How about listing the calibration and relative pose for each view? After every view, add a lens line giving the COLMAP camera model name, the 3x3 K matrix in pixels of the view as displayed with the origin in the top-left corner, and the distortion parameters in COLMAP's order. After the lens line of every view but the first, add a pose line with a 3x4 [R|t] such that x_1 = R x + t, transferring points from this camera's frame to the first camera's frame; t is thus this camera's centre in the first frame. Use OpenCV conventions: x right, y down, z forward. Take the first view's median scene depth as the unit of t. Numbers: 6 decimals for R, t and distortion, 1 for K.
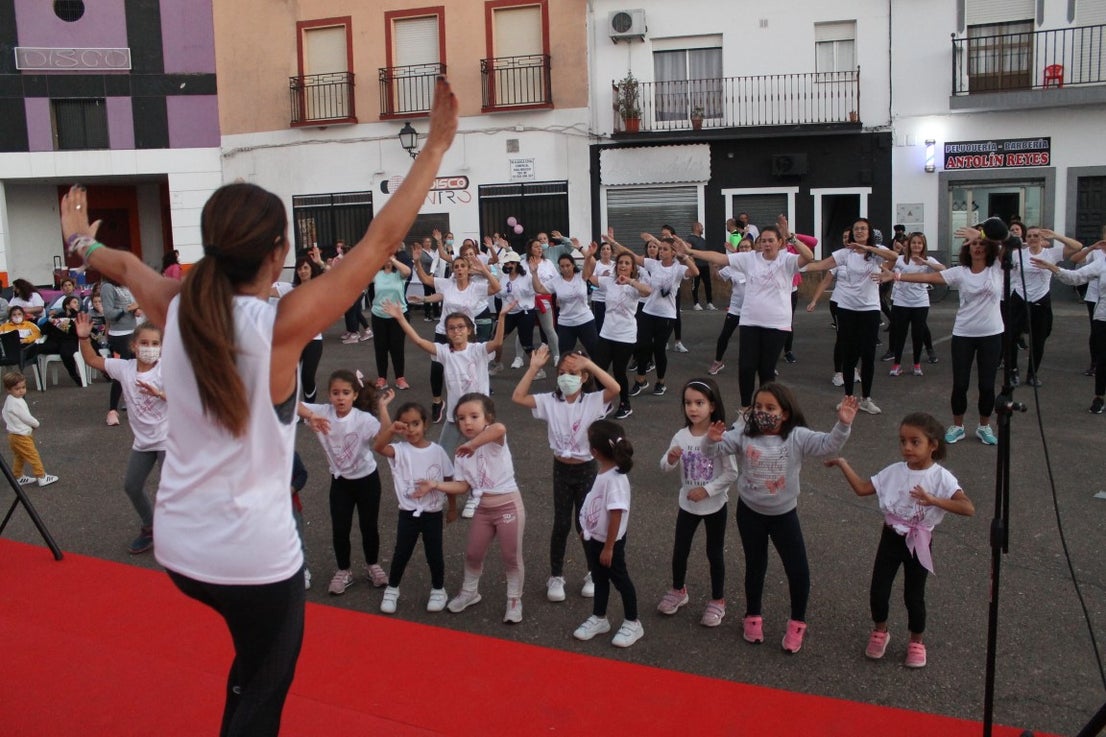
lens RADIAL K [[931.6, 0, 553.0], [0, 931.6, 368.5], [0, 0, 1]] dist [-0.166193, 0.147533]
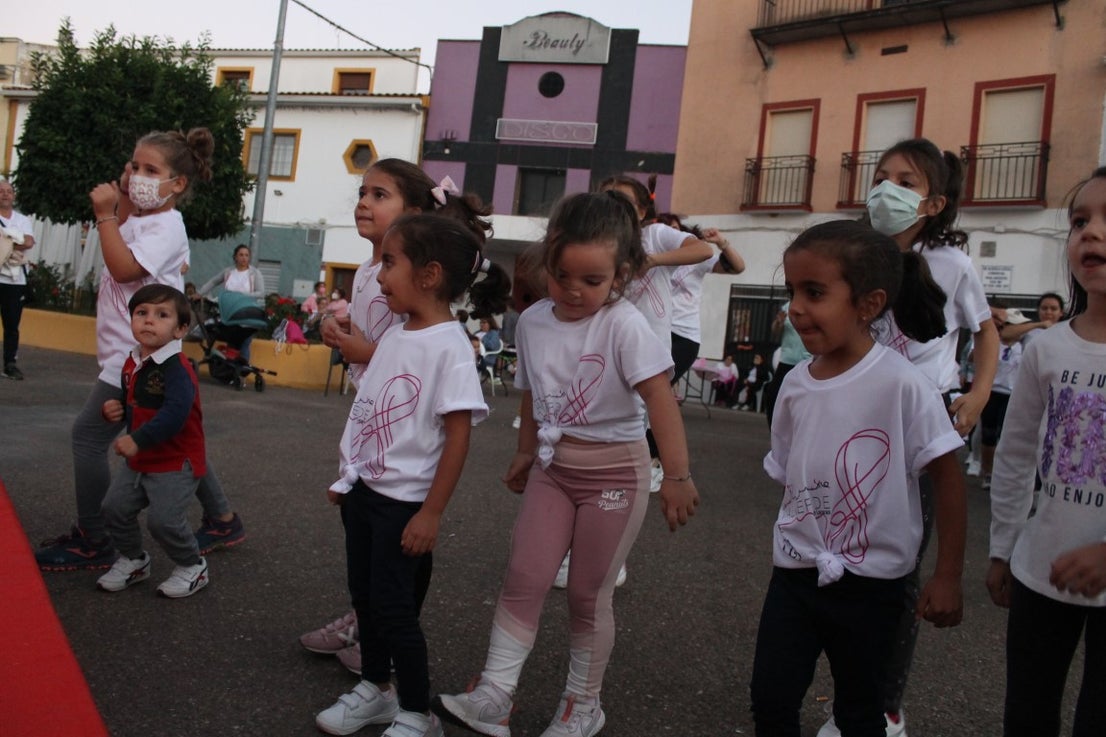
lens RADIAL K [[925.1, 0, 554.6], [0, 925.1, 365.4], [0, 0, 1]] dist [-0.164746, 0.142390]
pose [[0.866485, 0.132029, -0.481427, 0.021007], [-0.206705, 0.972724, -0.105268, 0.029051], [0.454397, 0.190726, 0.870142, 0.137511]]
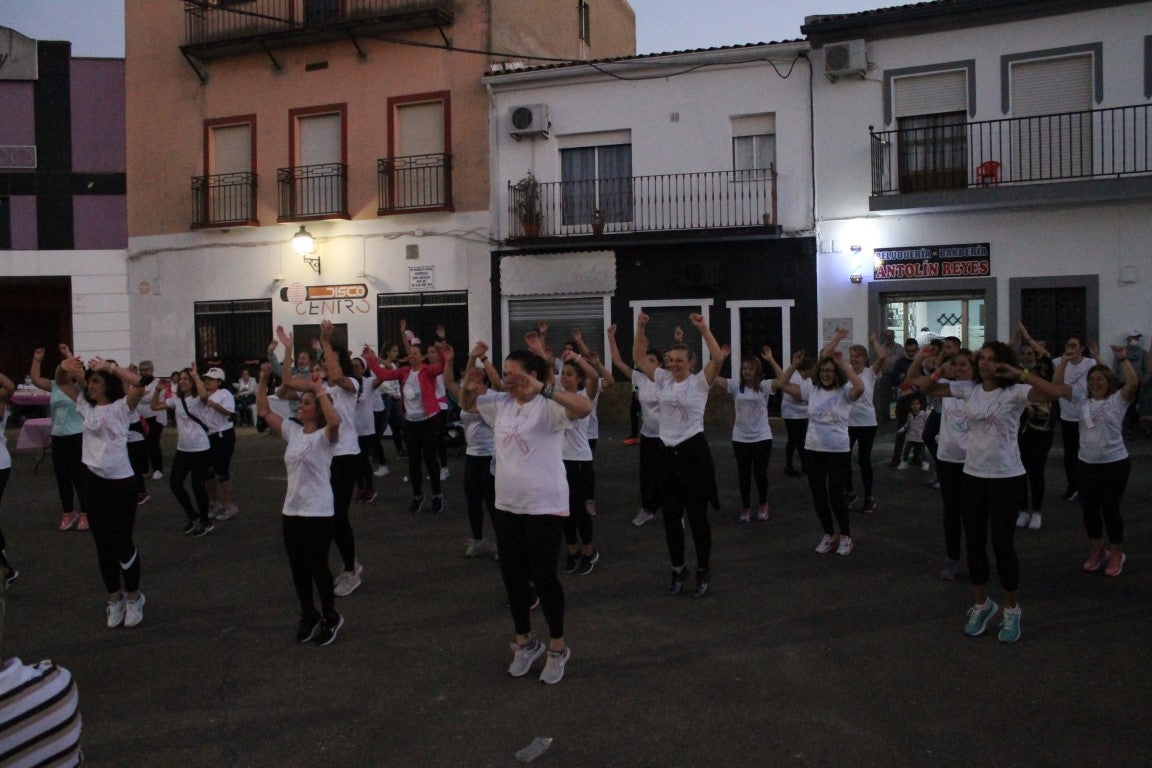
lens RADIAL K [[970.4, 0, 576.0], [0, 970.4, 384.0], [0, 0, 1]] dist [-0.166193, 0.147533]
pose [[0.997764, 0.017652, -0.064458, 0.188034], [-0.023690, 0.995276, -0.094149, -0.024599], [0.062491, 0.095466, 0.993469, 0.072331]]
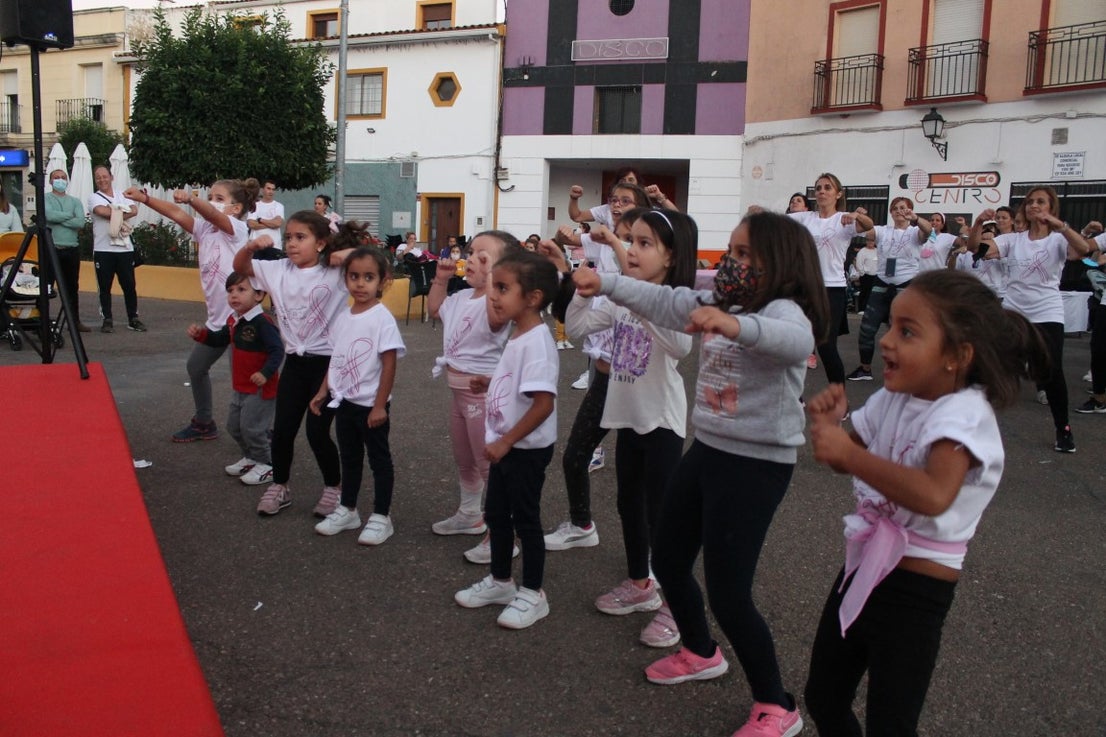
lens RADIAL K [[930.0, 0, 553.0], [0, 930.0, 368.5], [0, 0, 1]] dist [-0.166343, 0.146536]
pose [[0.802553, 0.136069, -0.580856, 0.086105], [-0.153542, 0.987954, 0.019289, 0.019848], [0.576484, 0.073705, 0.813777, 0.105244]]
